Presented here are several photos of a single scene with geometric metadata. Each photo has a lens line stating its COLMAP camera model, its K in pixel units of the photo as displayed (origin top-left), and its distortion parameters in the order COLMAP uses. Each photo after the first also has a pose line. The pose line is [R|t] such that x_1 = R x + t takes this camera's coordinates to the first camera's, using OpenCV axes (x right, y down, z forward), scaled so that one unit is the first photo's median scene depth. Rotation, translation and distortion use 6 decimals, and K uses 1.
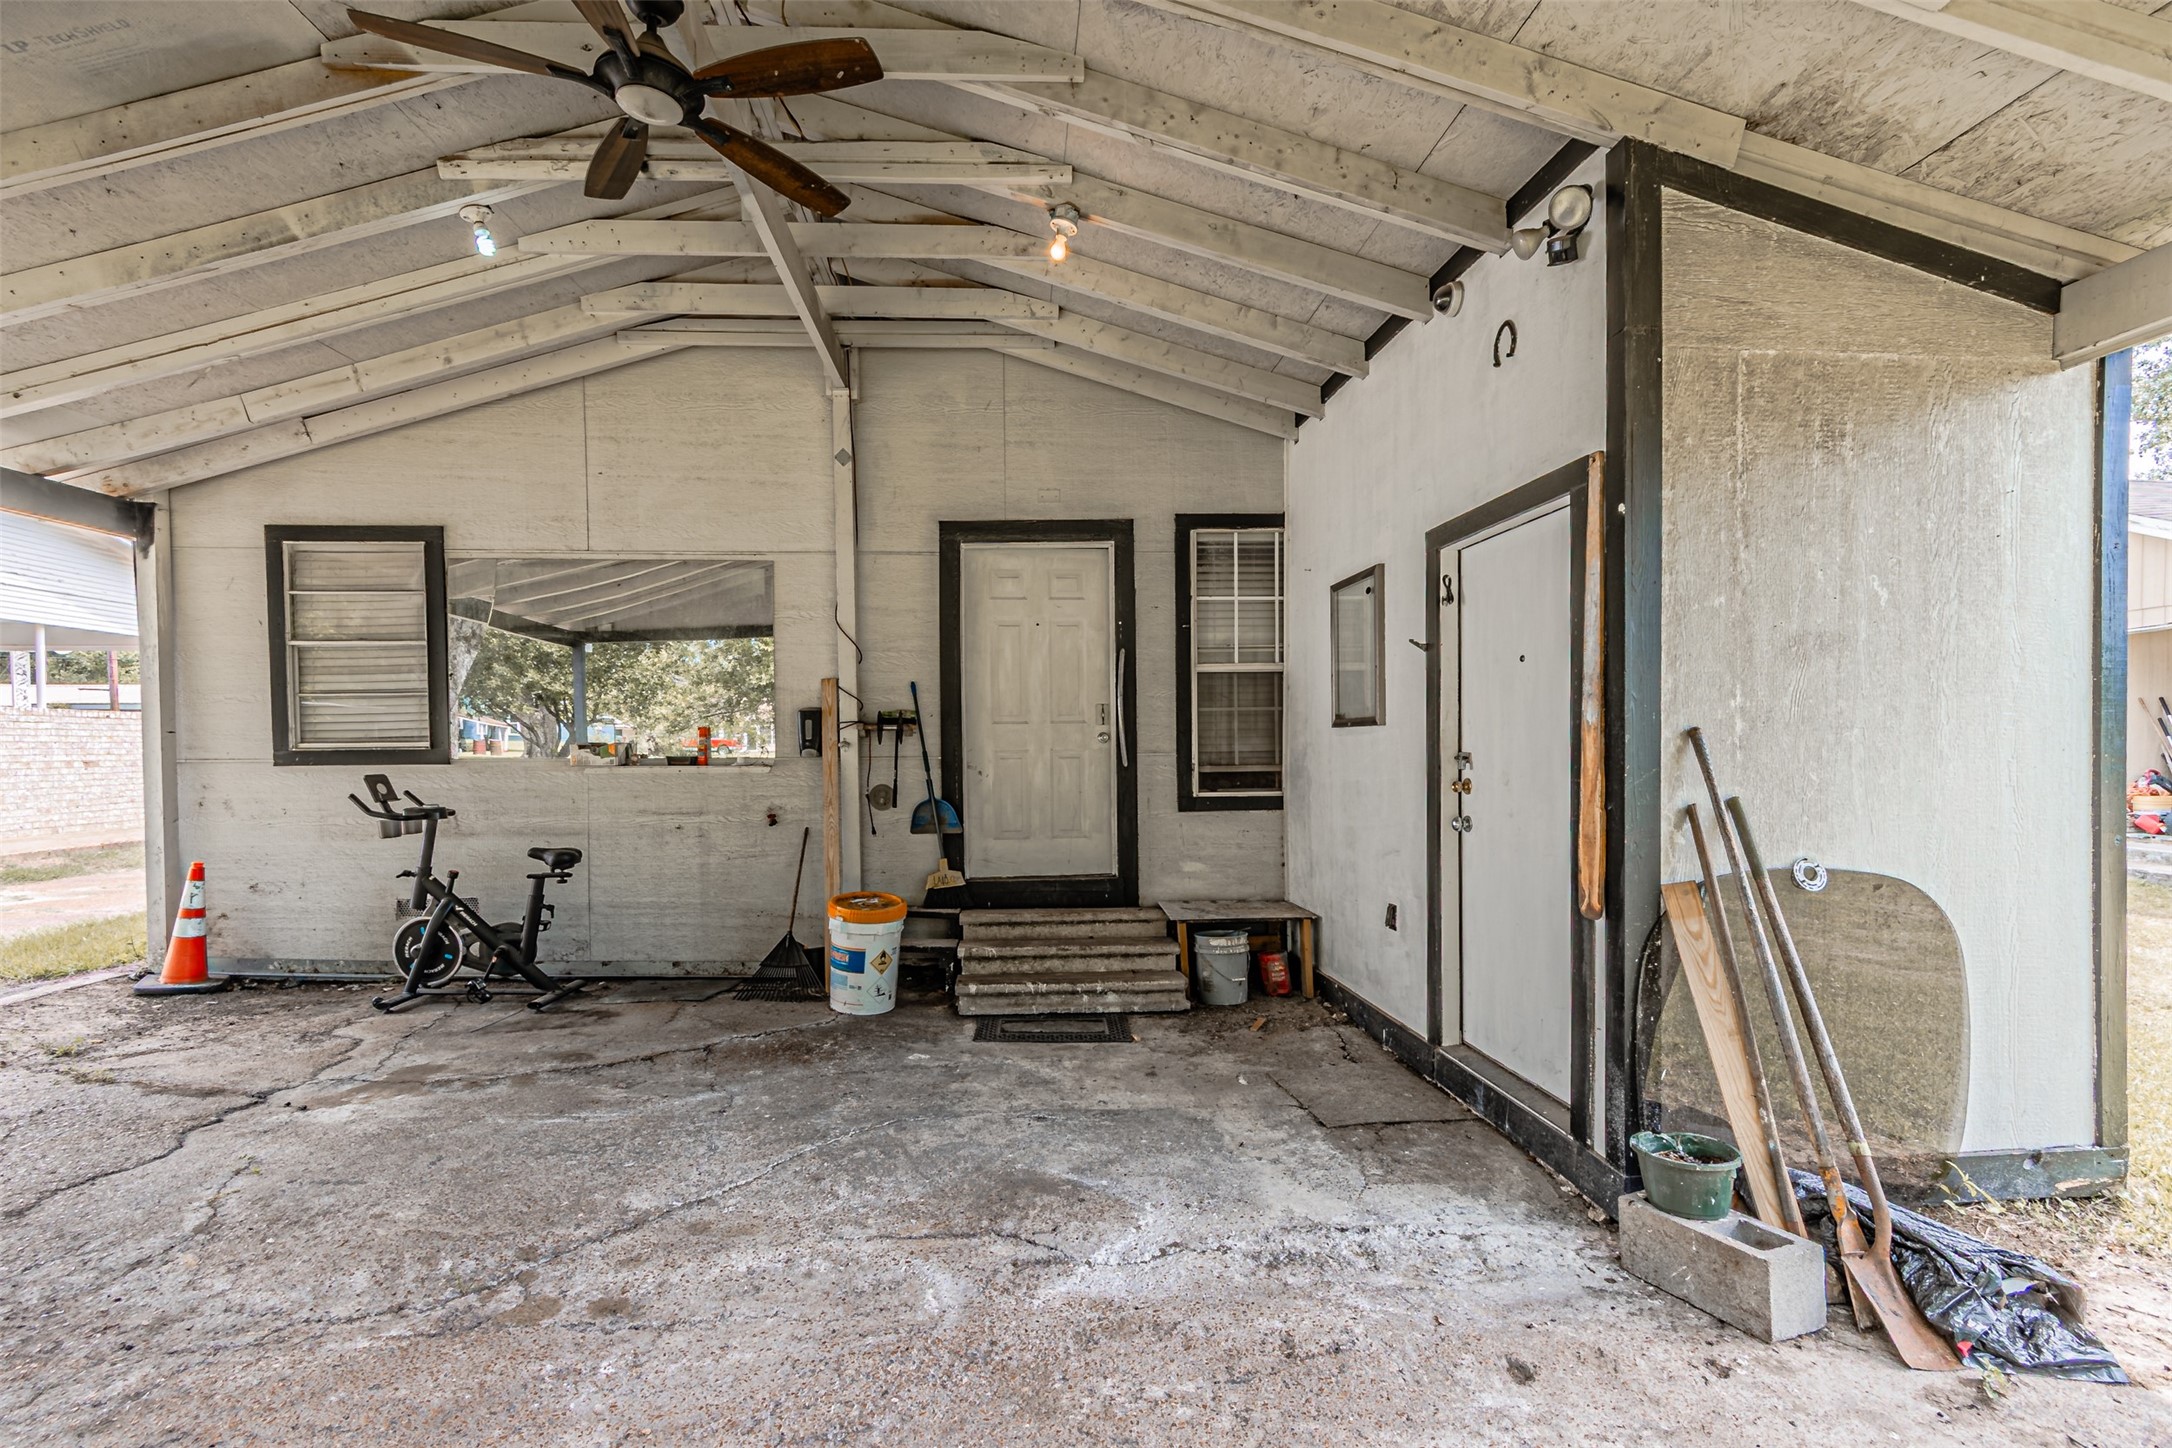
lens RADIAL K [[966.7, 0, 1076.5], [0, 966.7, 754.3], [0, 0, 1]] dist [0.001901, 0.000059]
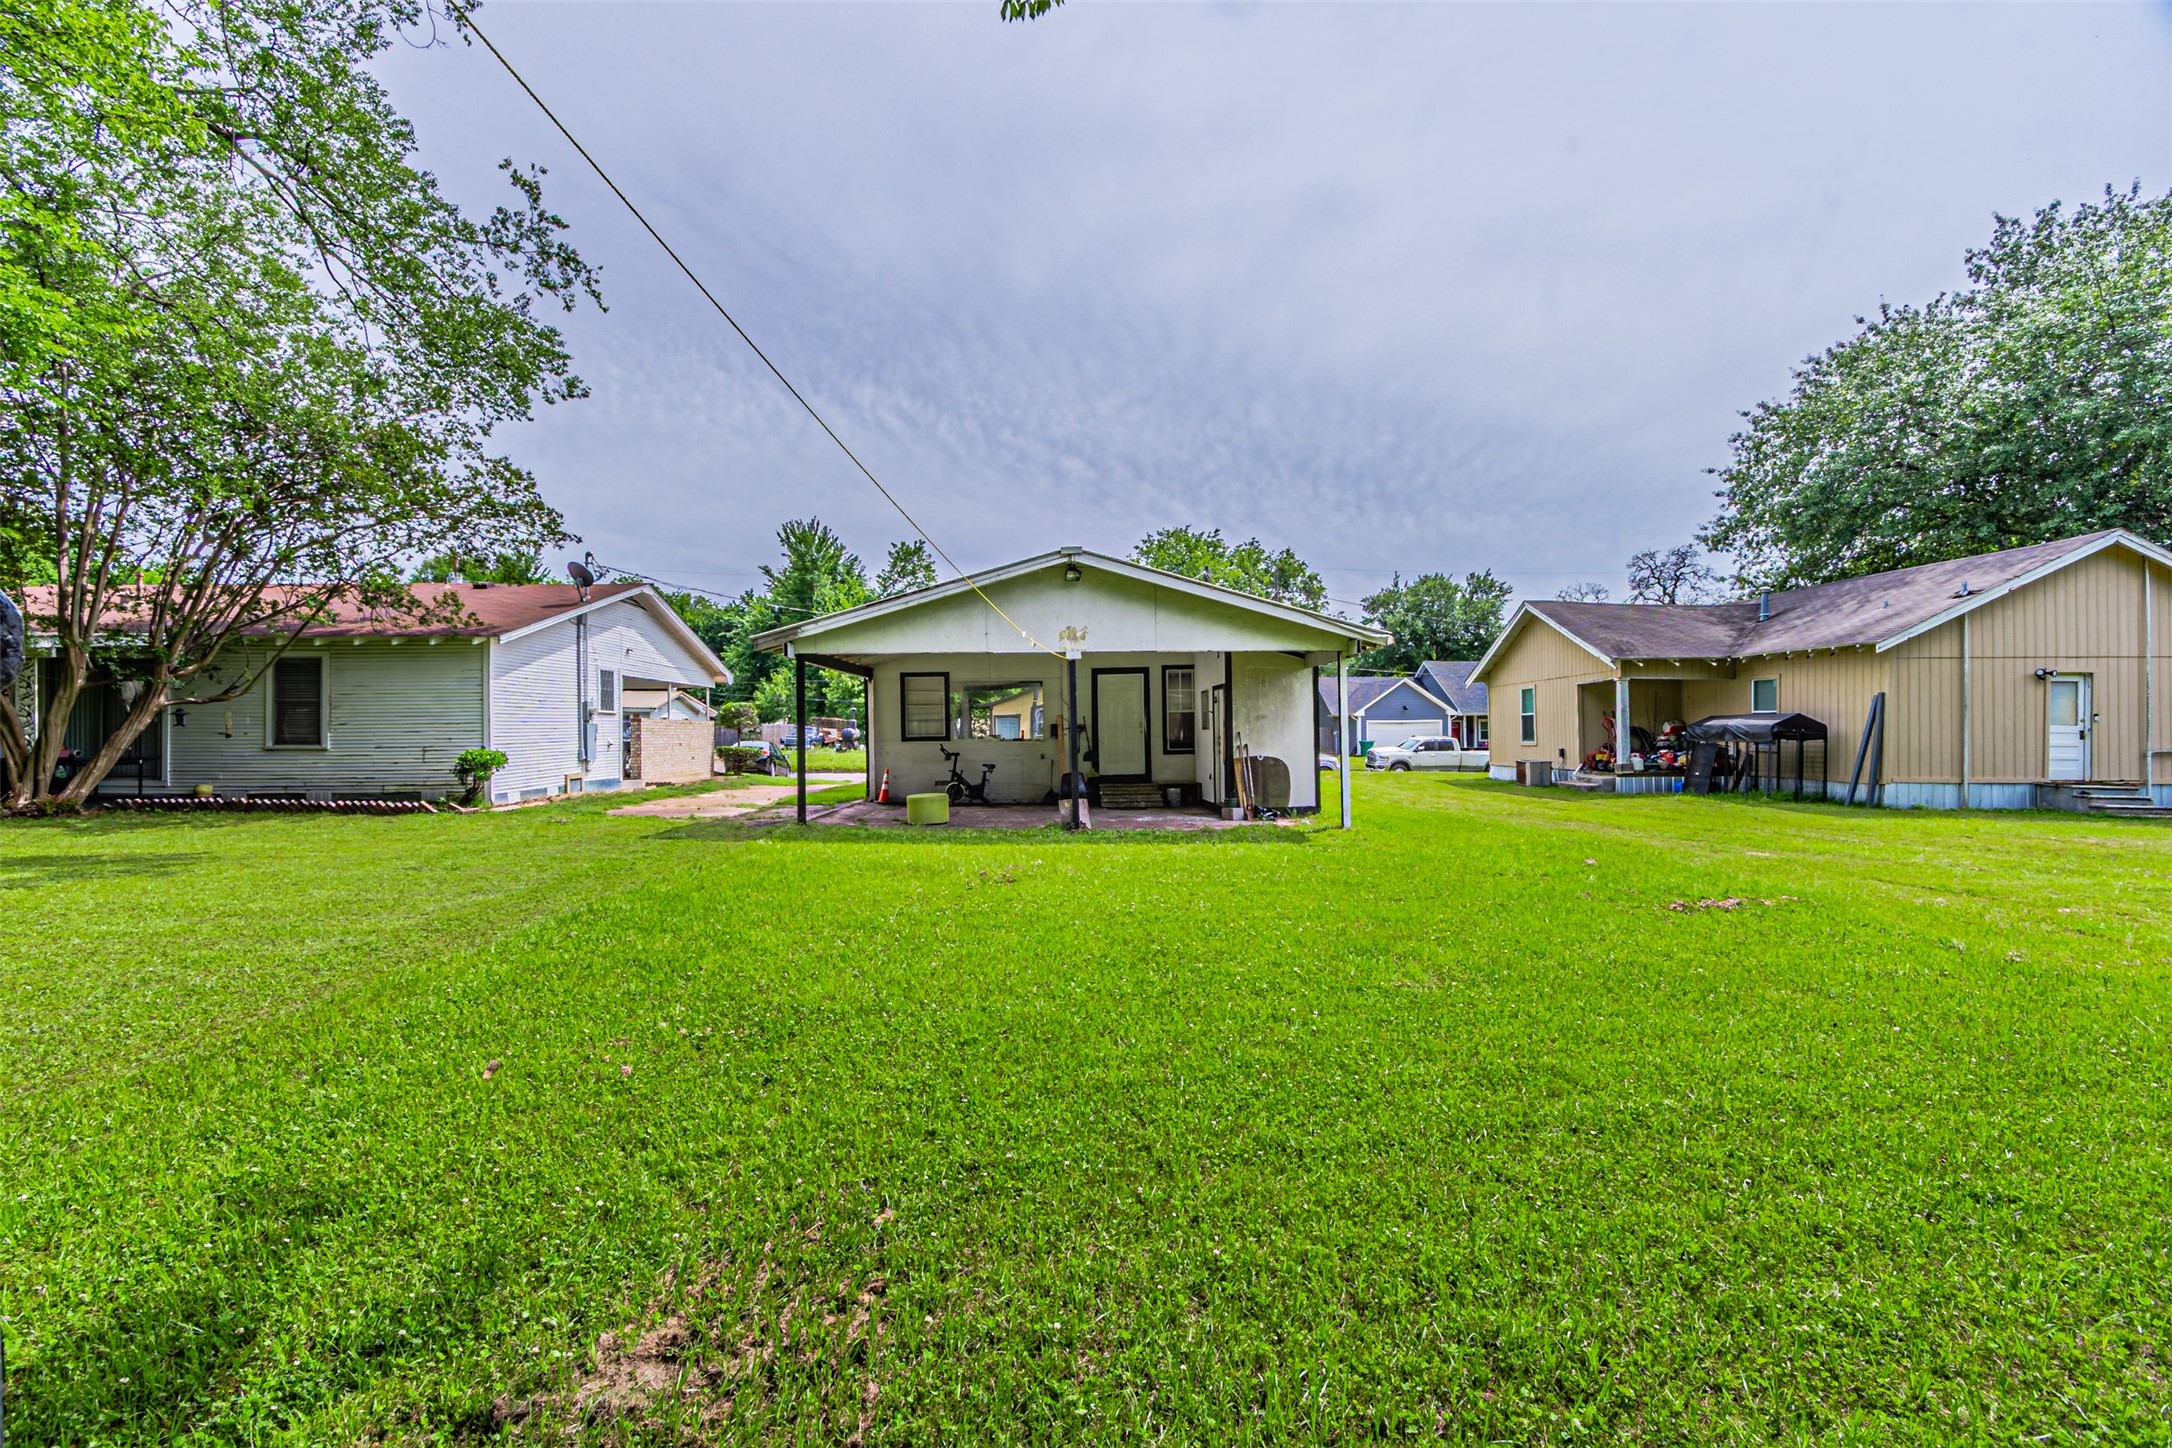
lens RADIAL K [[979.5, 0, 1124.0], [0, 979.5, 723.5], [0, 0, 1]] dist [0.000332, -0.000100]
pose [[0.999988, -0.004454, -0.001842, -0.023539], [0.004424, 0.999856, -0.016364, 0.007695], [0.001915, 0.016356, 0.999864, -2.508693]]
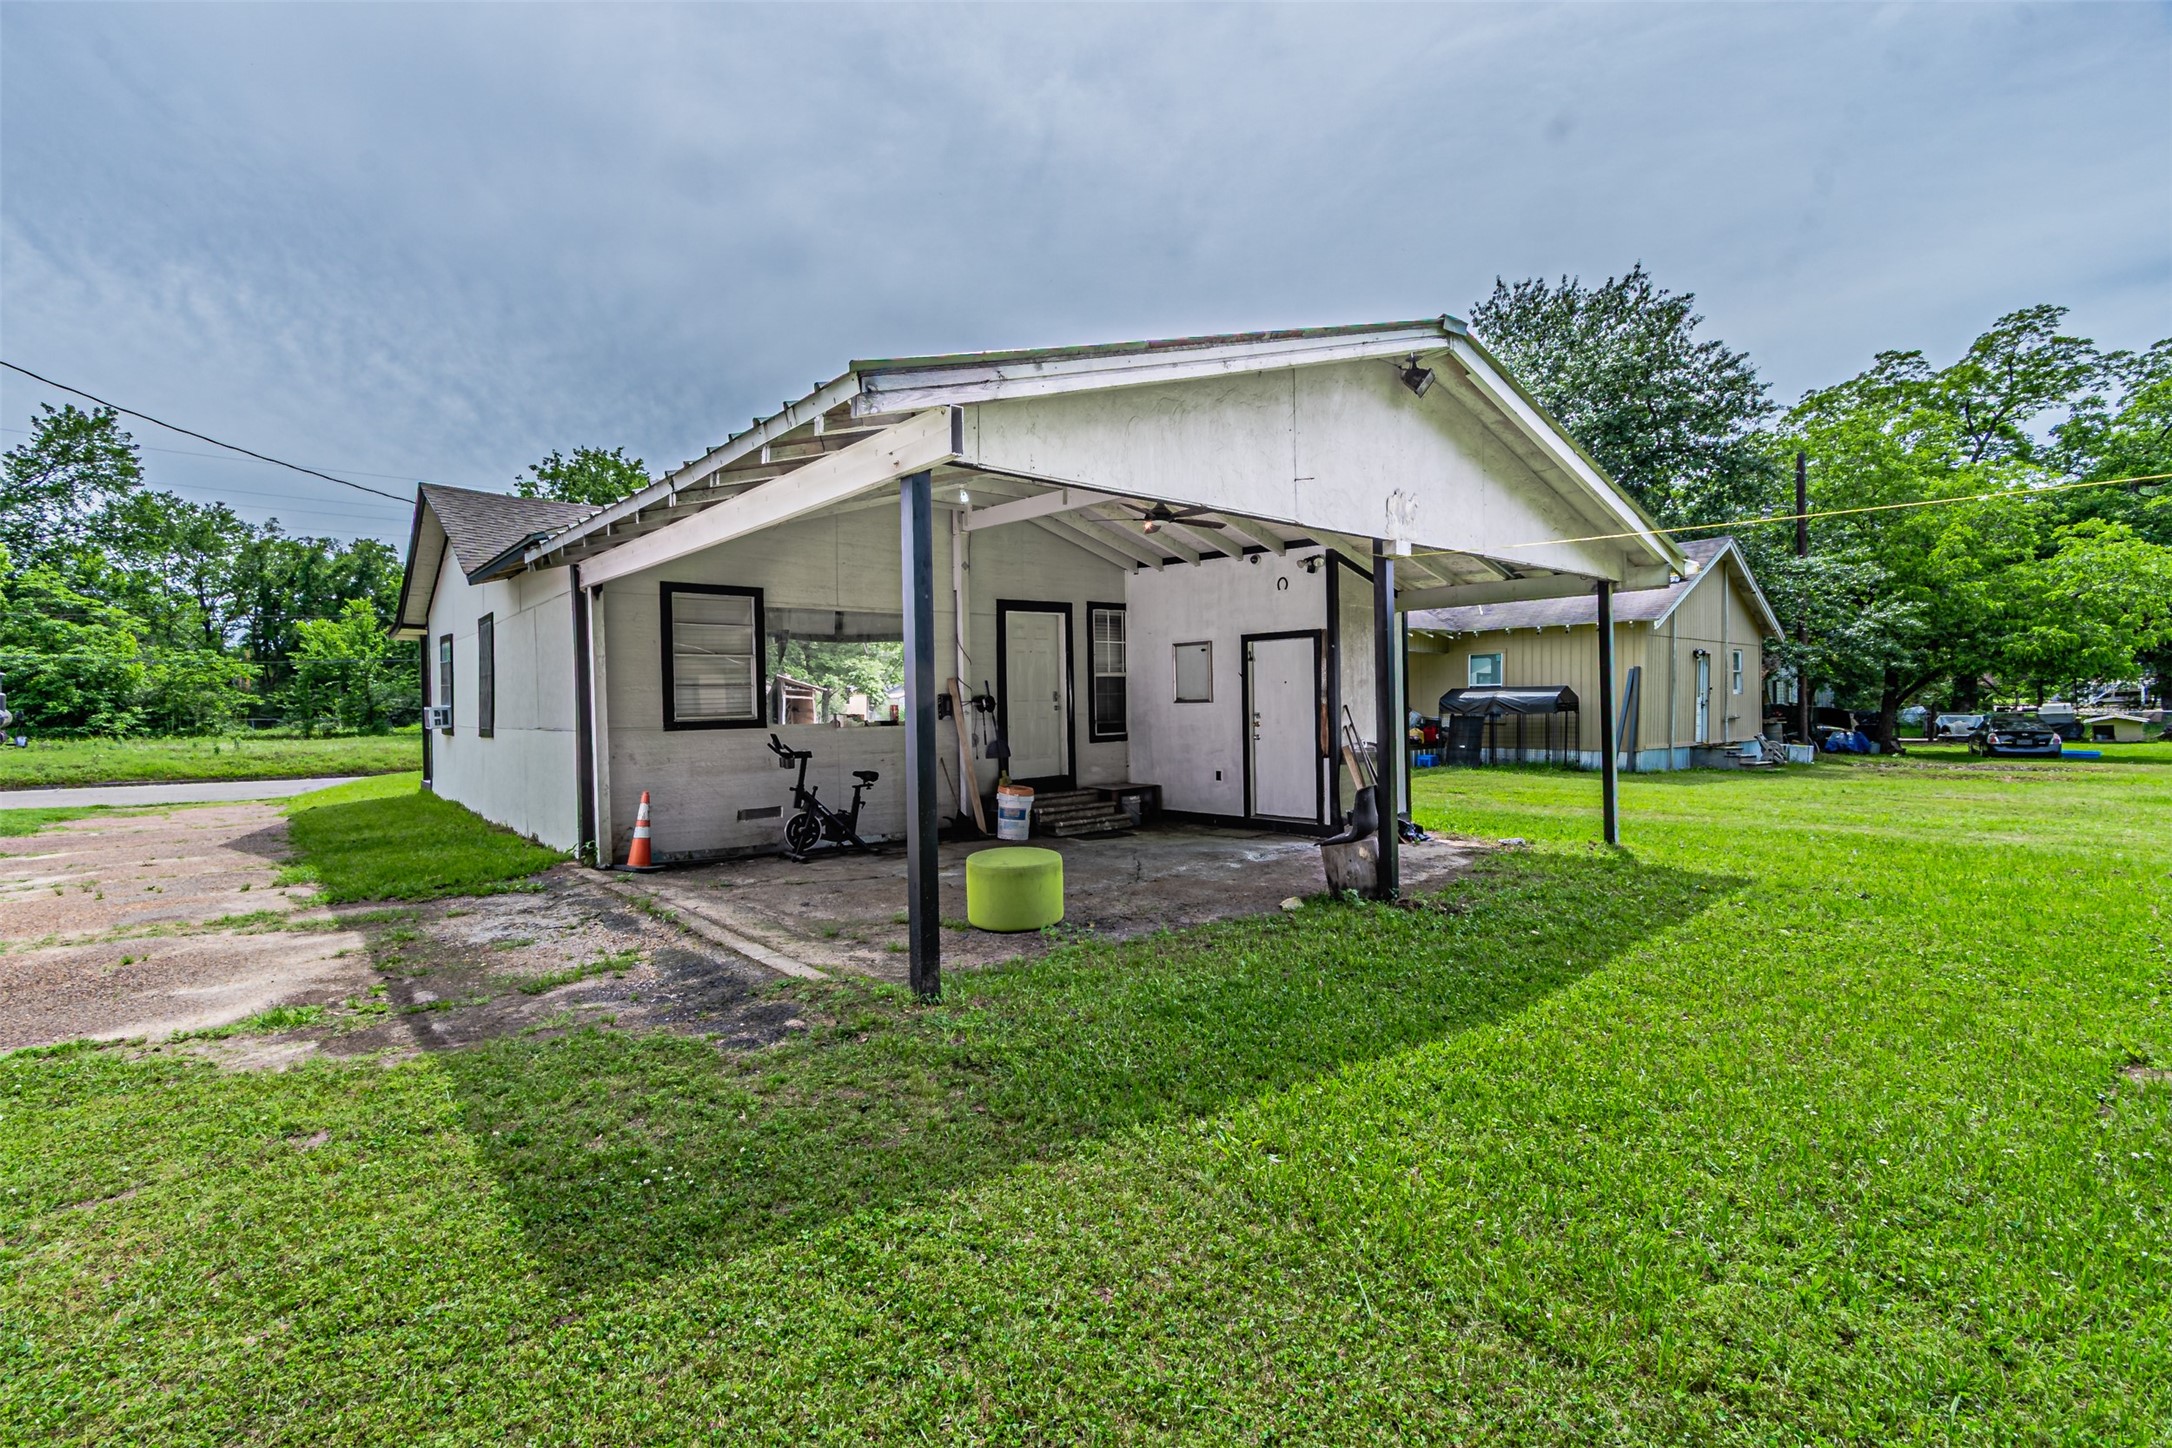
lens RADIAL K [[957.5, 0, 1080.2], [0, 957.5, 696.7], [0, 0, 1]] dist [0.002297, 0.000193]
pose [[0.791190, -0.003577, 0.611560, -1.252672], [0.016536, 0.999742, -0.015544, -0.009548], [-0.611347, 0.022411, 0.791045, -0.669935]]
